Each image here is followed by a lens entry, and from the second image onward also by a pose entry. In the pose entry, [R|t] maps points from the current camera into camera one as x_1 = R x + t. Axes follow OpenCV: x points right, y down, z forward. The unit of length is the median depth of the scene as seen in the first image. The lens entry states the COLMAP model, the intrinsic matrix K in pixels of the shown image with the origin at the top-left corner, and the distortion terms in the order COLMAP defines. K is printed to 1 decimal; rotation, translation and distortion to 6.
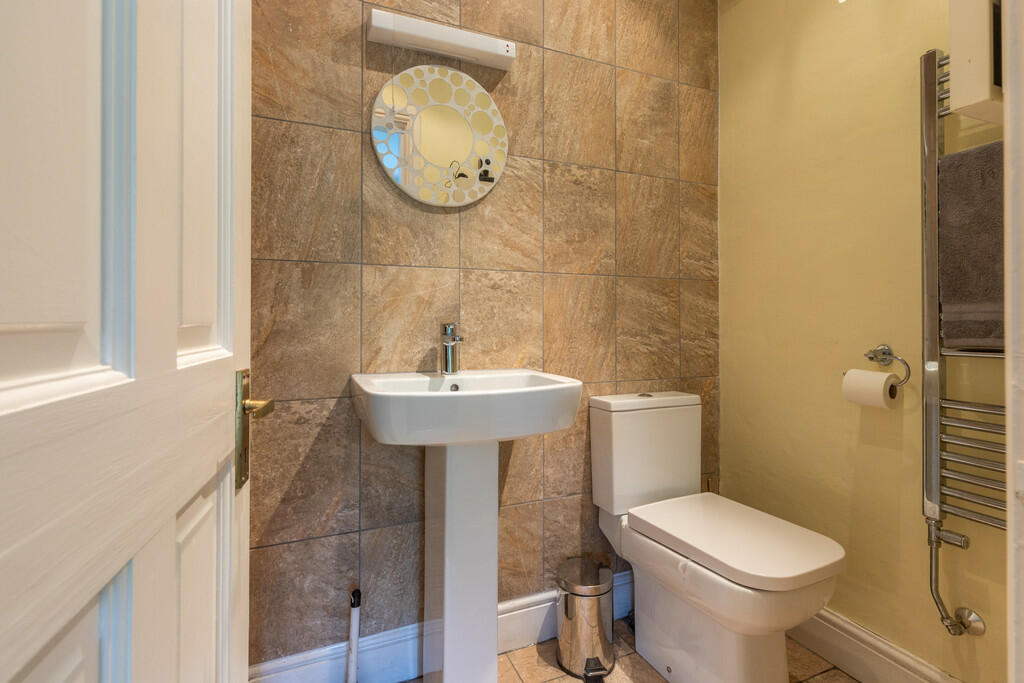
lens RADIAL K [[479.9, 0, 512.5], [0, 479.9, 334.7], [0, 0, 1]] dist [0.000675, -0.000085]
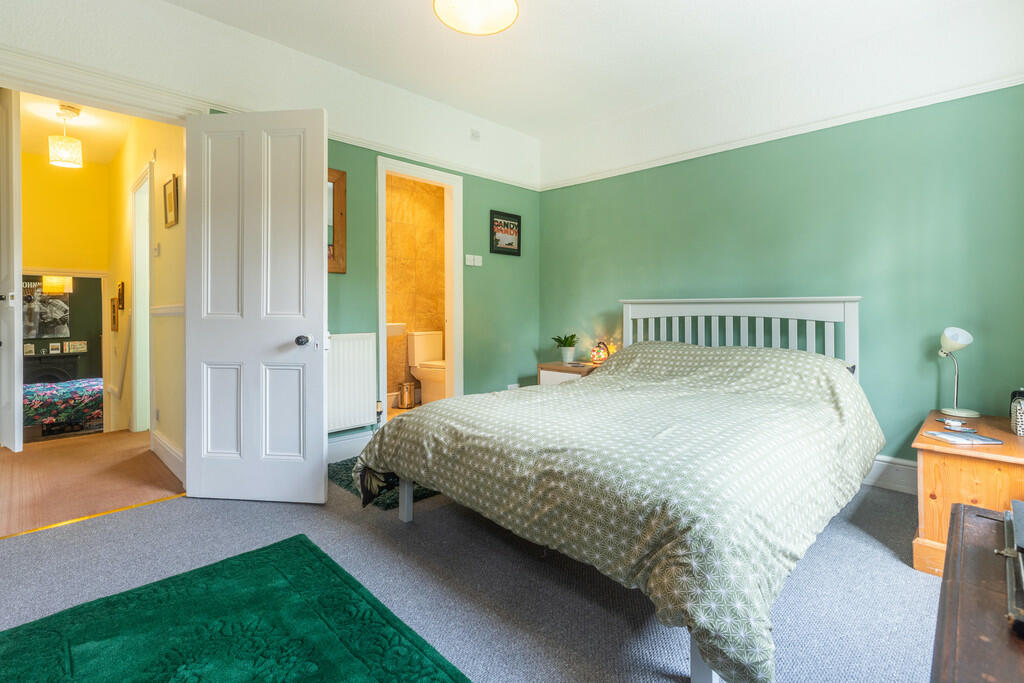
lens RADIAL K [[479.9, 0, 516.6], [0, 479.9, 314.8], [0, 0, 1]] dist [0.000675, -0.000085]
pose [[0.922607, -0.007557, 0.385667, -0.389555], [0.008769, 0.999961, -0.001384, 0.023806], [-0.385641, 0.004659, 0.922637, -2.165098]]
